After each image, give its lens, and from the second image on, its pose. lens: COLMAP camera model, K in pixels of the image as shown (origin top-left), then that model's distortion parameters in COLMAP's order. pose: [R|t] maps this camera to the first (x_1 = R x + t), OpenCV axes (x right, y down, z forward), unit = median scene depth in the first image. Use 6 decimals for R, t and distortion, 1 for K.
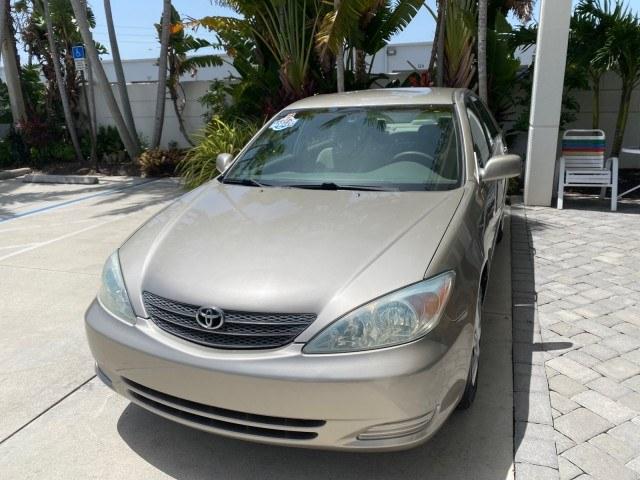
lens RADIAL K [[493.4, 0, 317.8], [0, 493.4, 236.5], [0, 0, 1]] dist [0.018423, -0.022001]
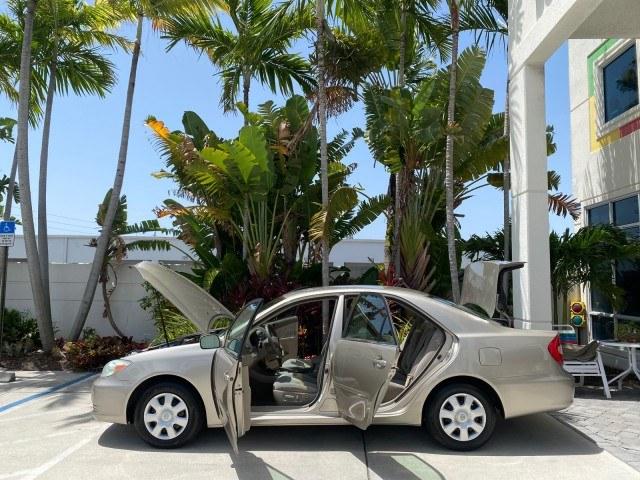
lens RADIAL K [[493.4, 0, 318.0], [0, 493.4, 232.6], [0, 0, 1]] dist [0.018423, -0.022001]
pose [[0.949547, 0.070897, 0.305507, -0.266684], [0.047377, 0.930510, -0.363190, -0.017133], [-0.310026, 0.359340, 0.880204, 0.060926]]
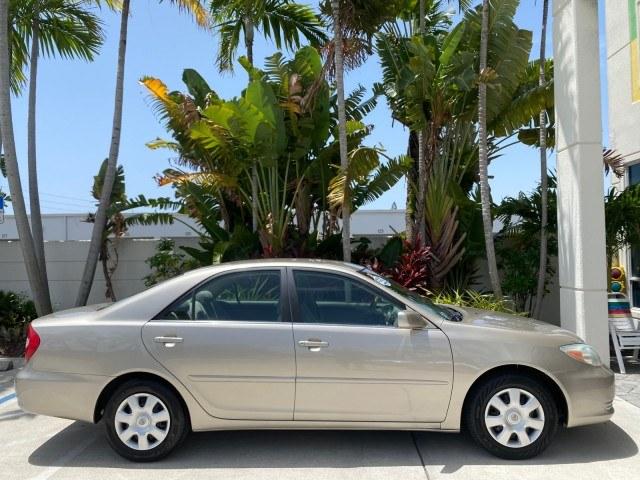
lens RADIAL K [[493.4, 0, 315.8], [0, 493.4, 239.4], [0, 0, 1]] dist [0.018423, -0.022001]
pose [[0.952597, 0.024352, 0.303259, -0.269802], [0.071648, 0.950799, -0.301411, -0.039981], [-0.295678, 0.308851, 0.903983, 0.156939]]
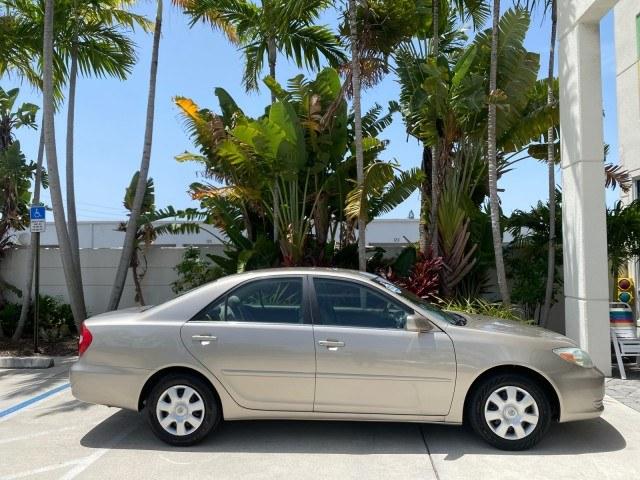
lens RADIAL K [[493.4, 0, 315.7], [0, 493.4, 237.7], [0, 0, 1]] dist [0.018423, -0.022001]
pose [[0.962223, 0.036639, 0.269786, -0.288683], [0.053985, 0.945553, -0.320960, -0.026915], [-0.266856, 0.323400, 0.907855, 0.104334]]
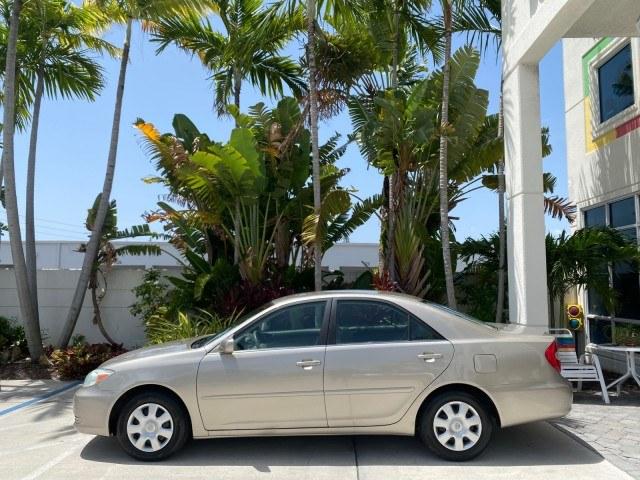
lens RADIAL K [[493.4, 0, 317.0], [0, 493.4, 234.2], [0, 0, 1]] dist [0.018423, -0.022001]
pose [[0.948362, 0.066413, 0.310161, -0.253455], [0.055282, 0.928262, -0.367795, -0.022213], [-0.312337, 0.365949, 0.876657, 0.074144]]
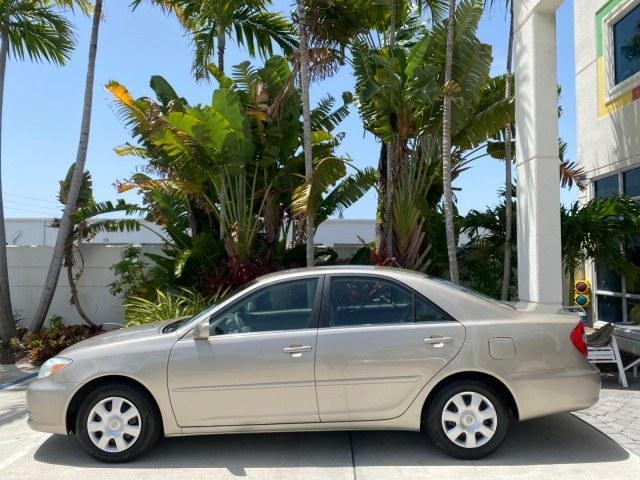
lens RADIAL K [[493.4, 0, 317.6], [0, 493.4, 238.8], [0, 0, 1]] dist [0.018423, -0.022001]
pose [[0.944494, 0.044683, 0.325477, -0.224470], [0.064478, 0.946228, -0.317010, -0.039756], [-0.322140, 0.320400, 0.890825, 0.145817]]
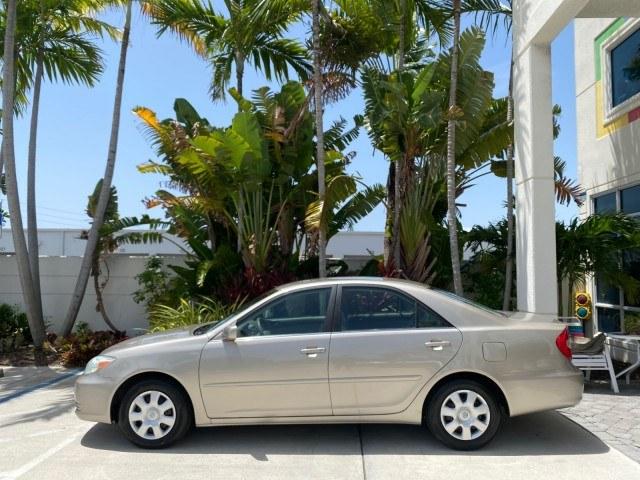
lens RADIAL K [[493.4, 0, 316.7], [0, 493.4, 239.4], [0, 0, 1]] dist [0.018423, -0.022001]
pose [[0.950806, 0.057701, 0.304365, -0.249295], [0.051230, 0.939686, -0.338181, -0.023575], [-0.305520, 0.337137, 0.890503, 0.090392]]
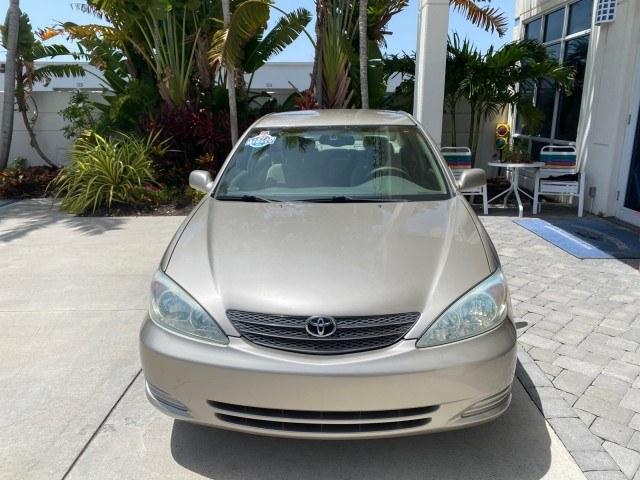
lens RADIAL K [[493.4, 0, 318.5], [0, 493.4, 235.5], [0, 0, 1]] dist [0.018423, -0.022001]
pose [[0.945287, -0.054693, 0.321624, -0.117118], [0.065246, 0.997624, -0.022116, -0.001072], [-0.319650, 0.041890, 0.946609, 0.001282]]
